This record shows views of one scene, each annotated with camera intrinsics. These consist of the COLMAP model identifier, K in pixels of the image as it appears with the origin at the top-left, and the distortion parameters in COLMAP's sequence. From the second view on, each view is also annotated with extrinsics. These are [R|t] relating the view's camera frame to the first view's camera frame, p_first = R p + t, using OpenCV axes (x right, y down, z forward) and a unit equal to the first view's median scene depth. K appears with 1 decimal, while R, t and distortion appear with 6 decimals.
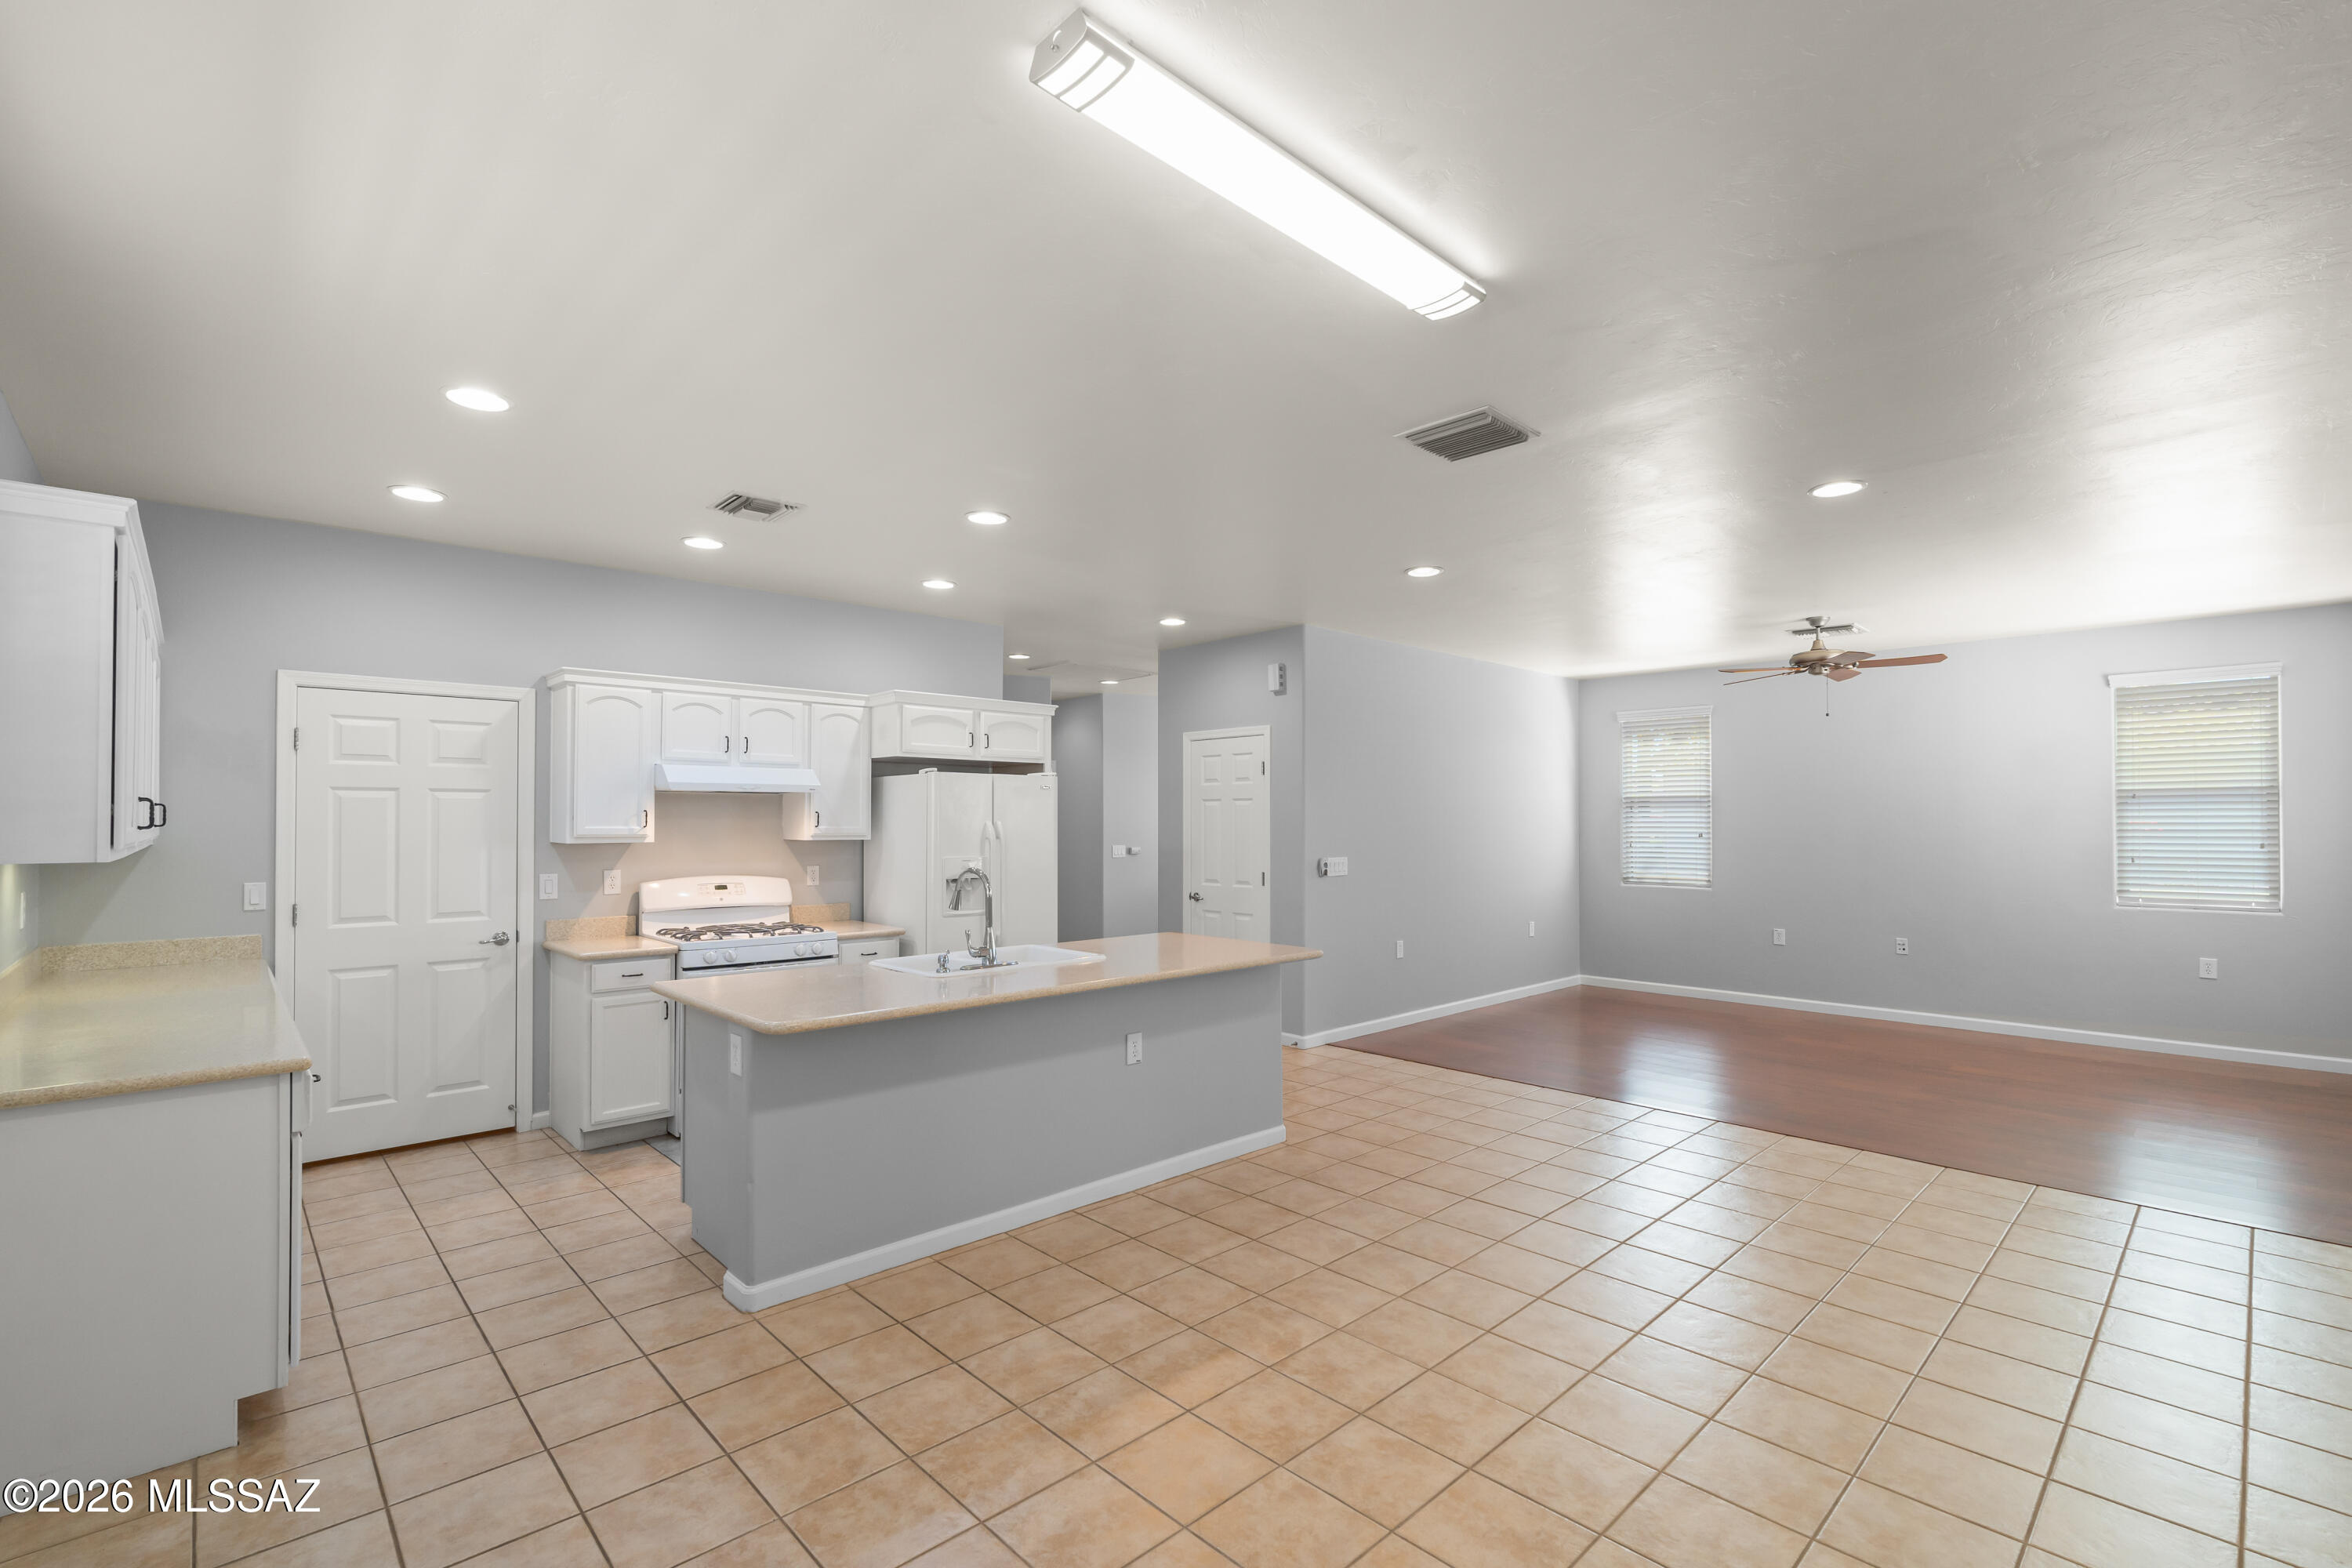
lens RADIAL K [[1042.1, 0, 1168.5], [0, 1042.1, 807.9], [0, 0, 1]] dist [-0.004570, 0.000176]
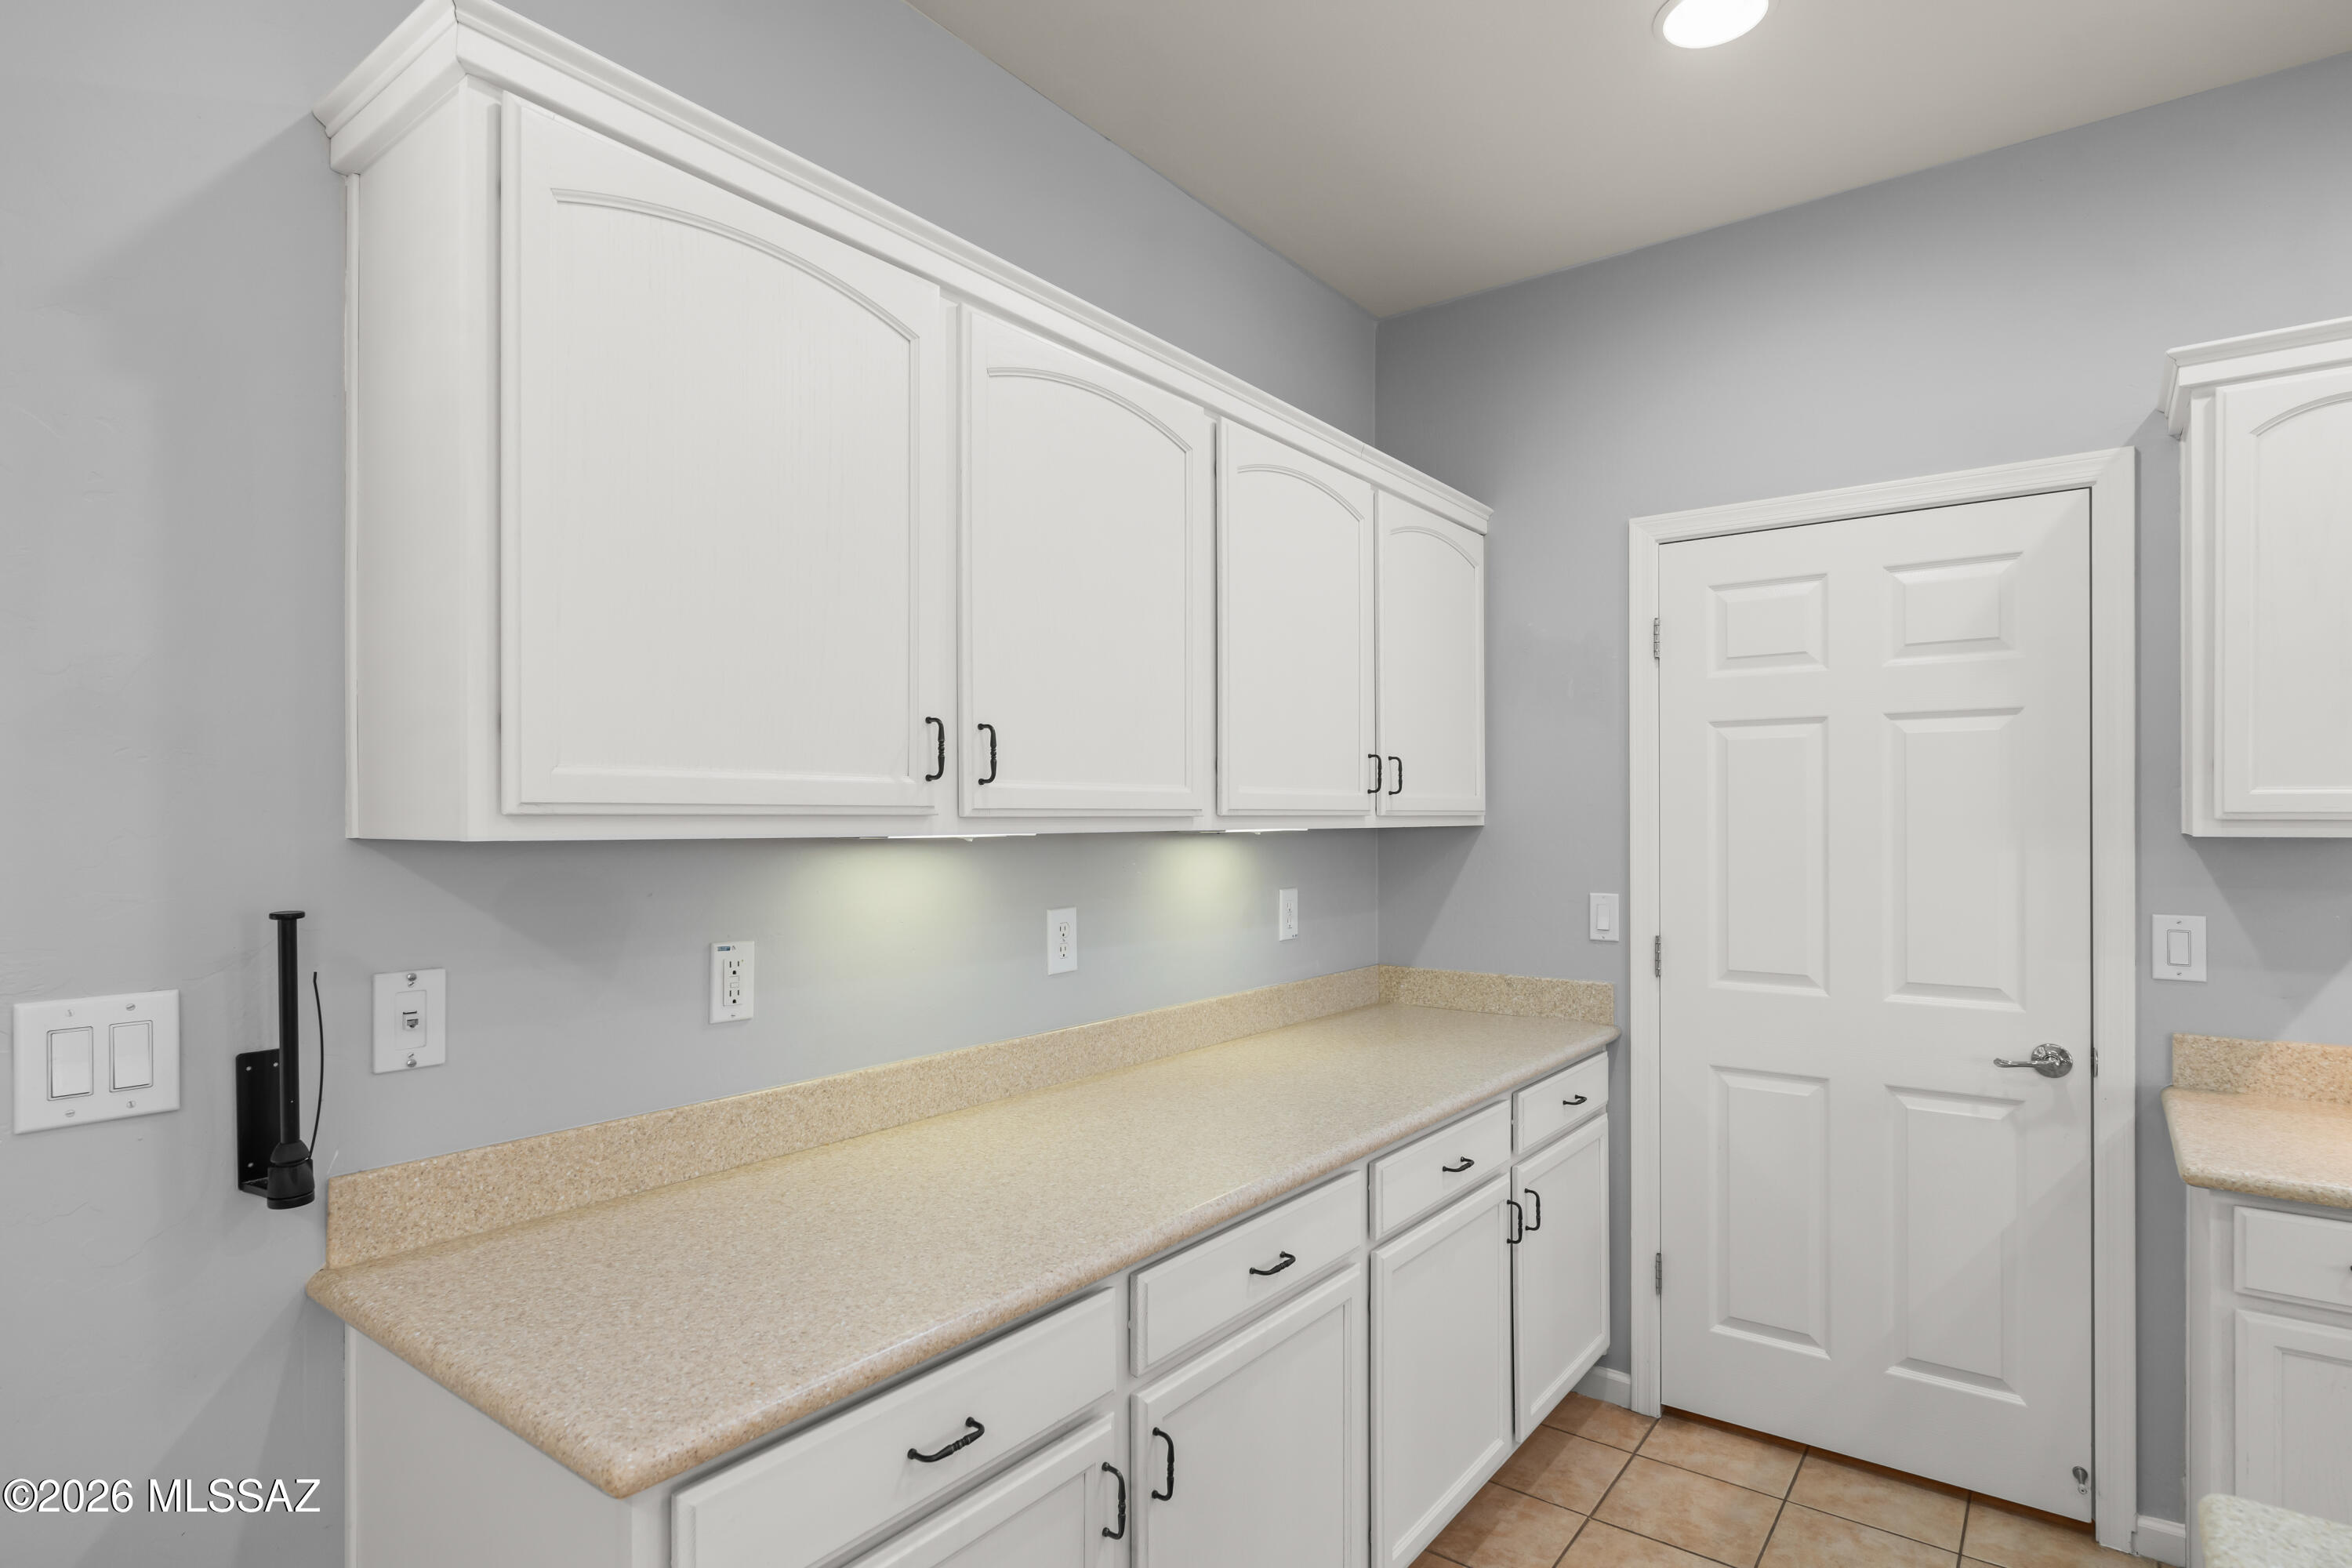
lens RADIAL K [[1228.7, 0, 1176.4], [0, 1228.7, 820.3], [0, 0, 1]] dist [-0.001635, 0.001187]
pose [[0.174095, 0.003034, -0.984724, -0.207249], [0.012362, 0.999910, 0.005267, 0.020742], [0.984651, -0.013090, 0.174042, 0.545212]]
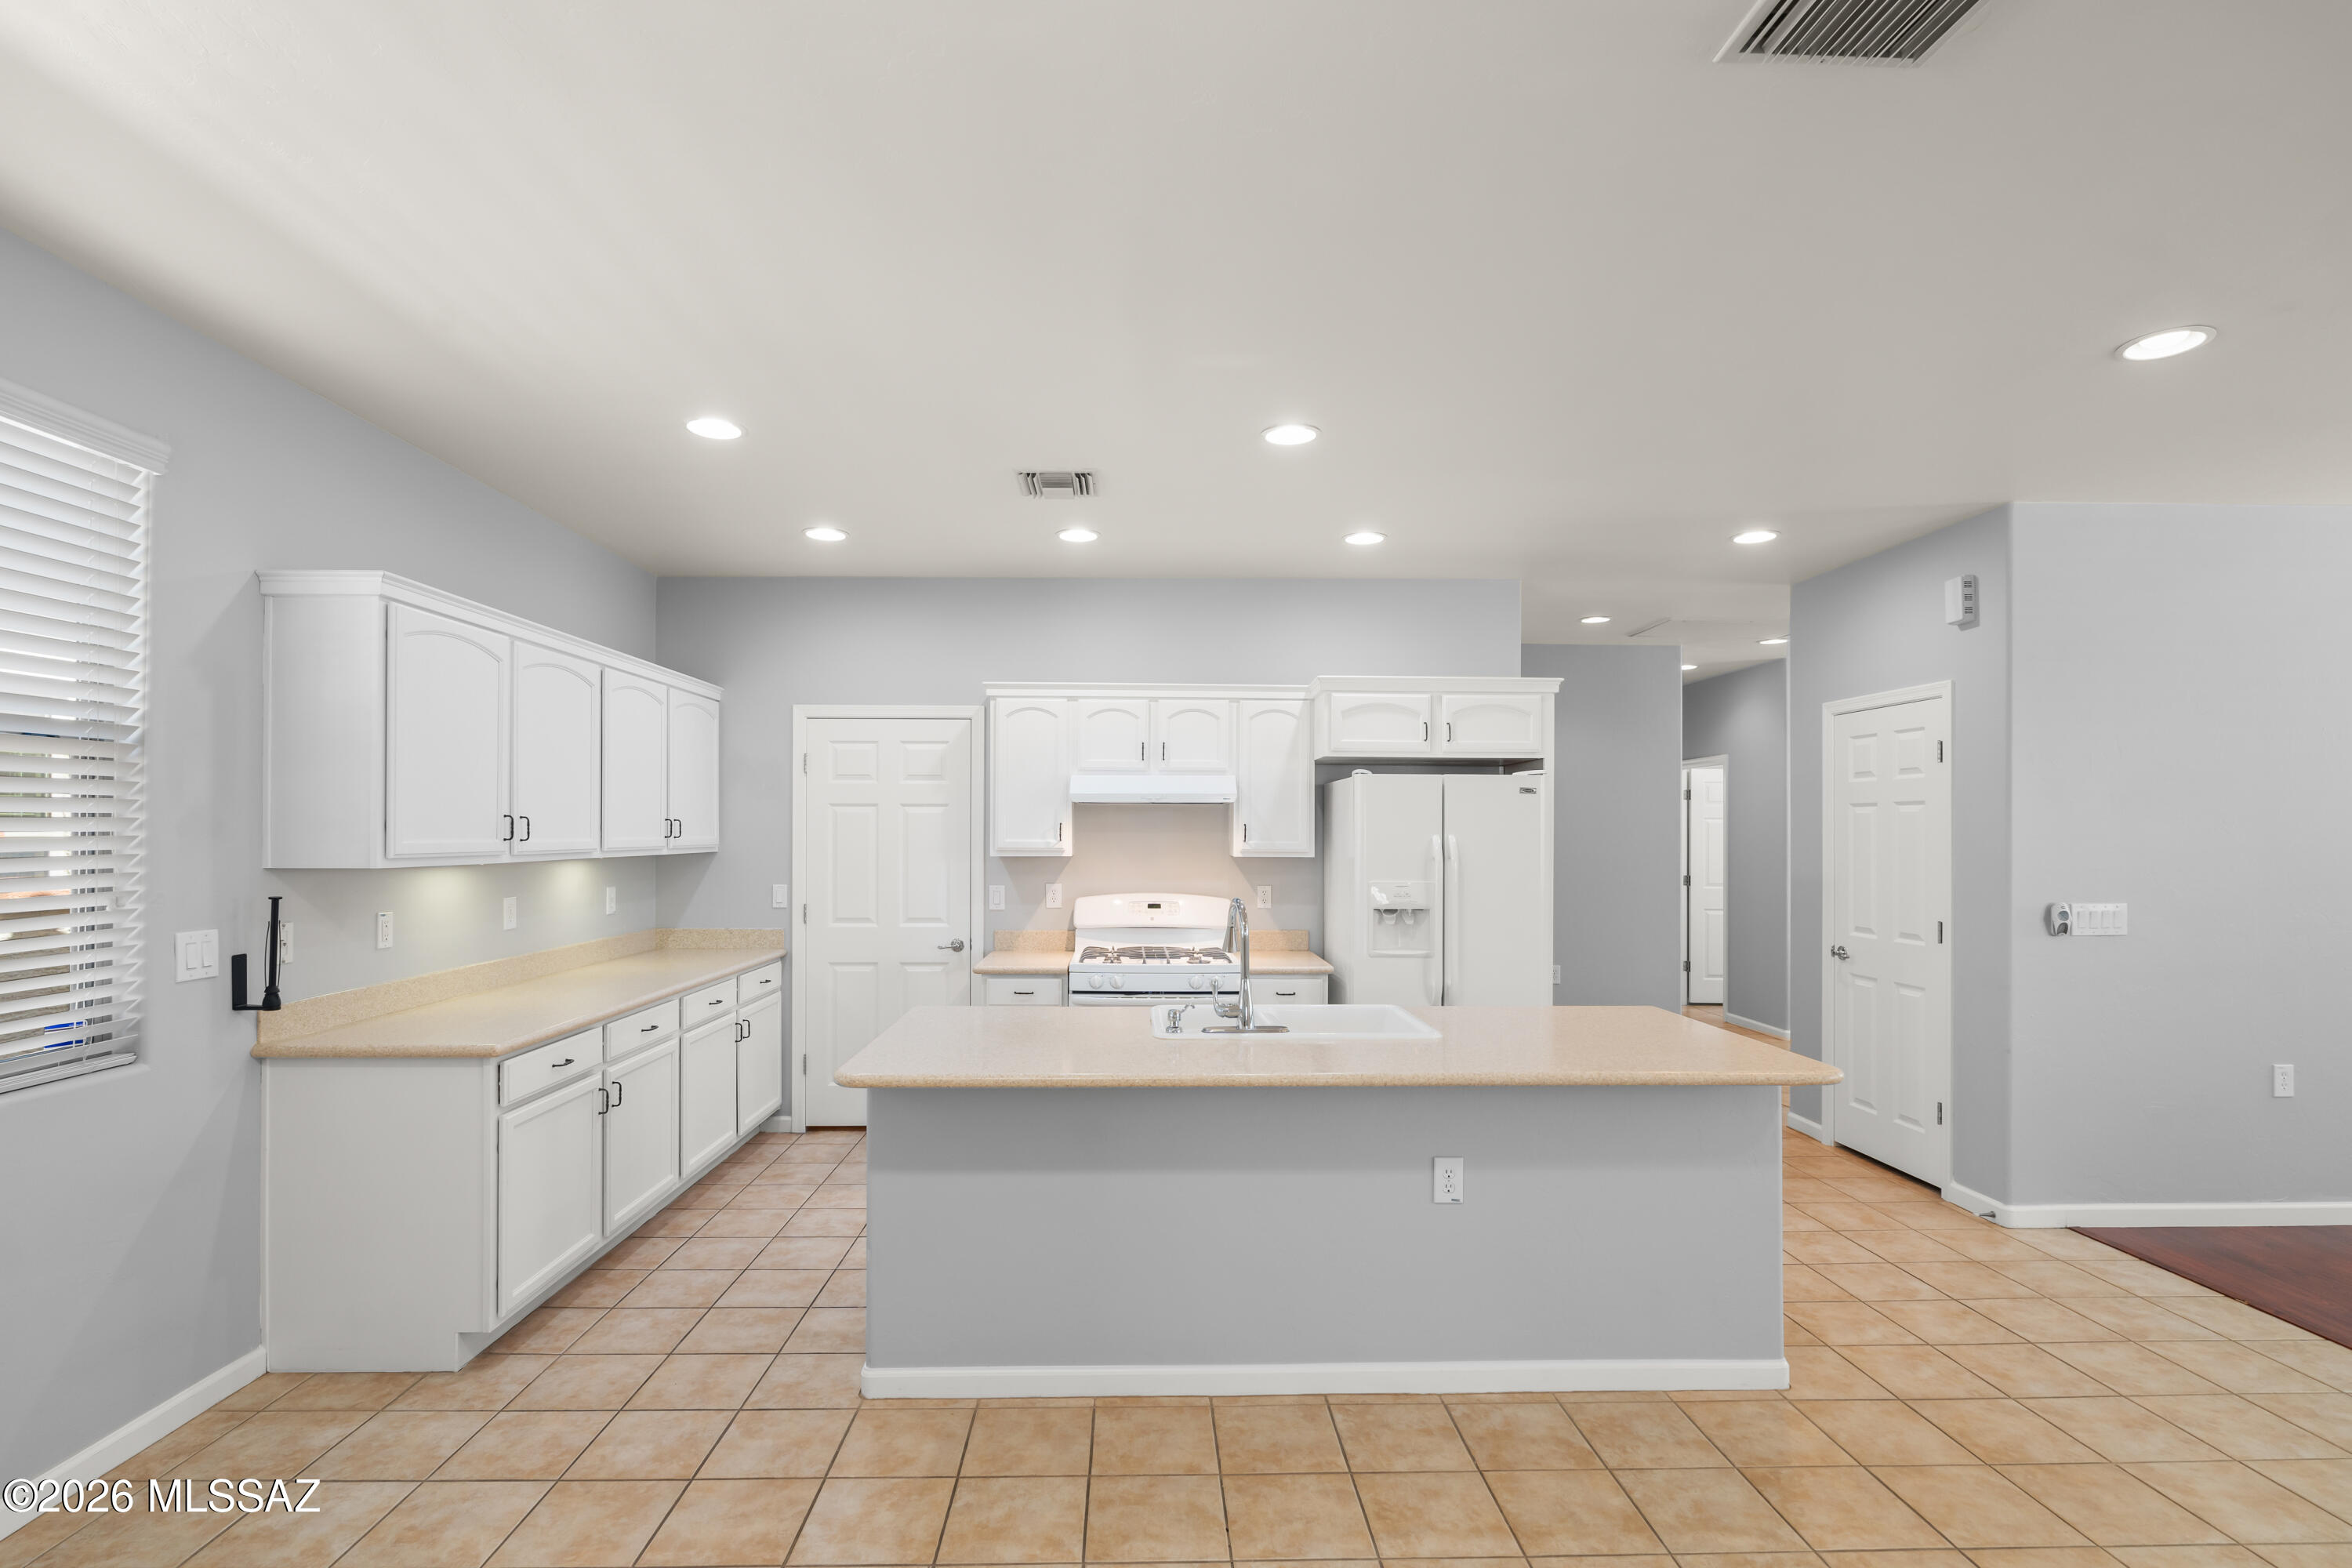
lens RADIAL K [[1104.1, 0, 1160.1], [0, 1104.1, 827.6], [0, 0, 1]] dist [-0.002803, -0.000263]
pose [[0.746713, 0.000165, -0.665146, 0.244144], [0.004475, 0.999976, 0.005271, 0.001440], [0.665131, -0.006912, 0.746694, 0.291230]]
